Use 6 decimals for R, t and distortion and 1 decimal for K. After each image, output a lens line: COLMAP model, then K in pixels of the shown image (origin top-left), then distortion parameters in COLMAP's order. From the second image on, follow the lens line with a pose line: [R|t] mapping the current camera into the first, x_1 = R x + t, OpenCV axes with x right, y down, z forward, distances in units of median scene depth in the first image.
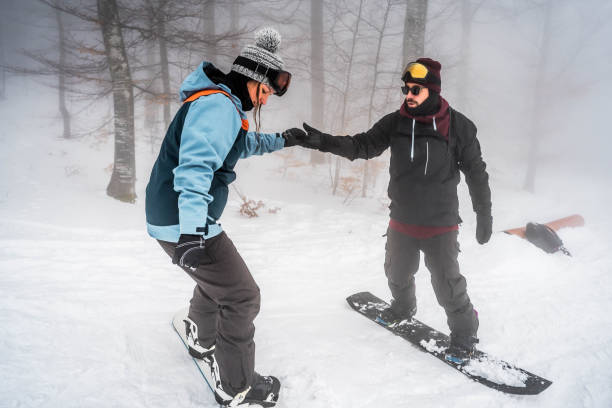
lens RADIAL K [[440.9, 0, 305.8], [0, 440.9, 228.4], [0, 0, 1]] dist [-0.082206, 0.071561]
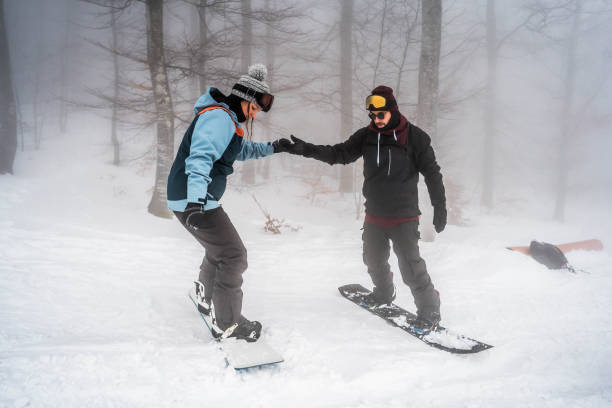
lens RADIAL K [[440.9, 0, 305.8], [0, 440.9, 228.4], [0, 0, 1]] dist [-0.082206, 0.071561]
pose [[0.996091, 0.014213, -0.087182, 0.137397], [-0.020812, 0.996947, -0.075257, 0.118390], [0.085847, 0.076777, 0.993346, -0.238545]]
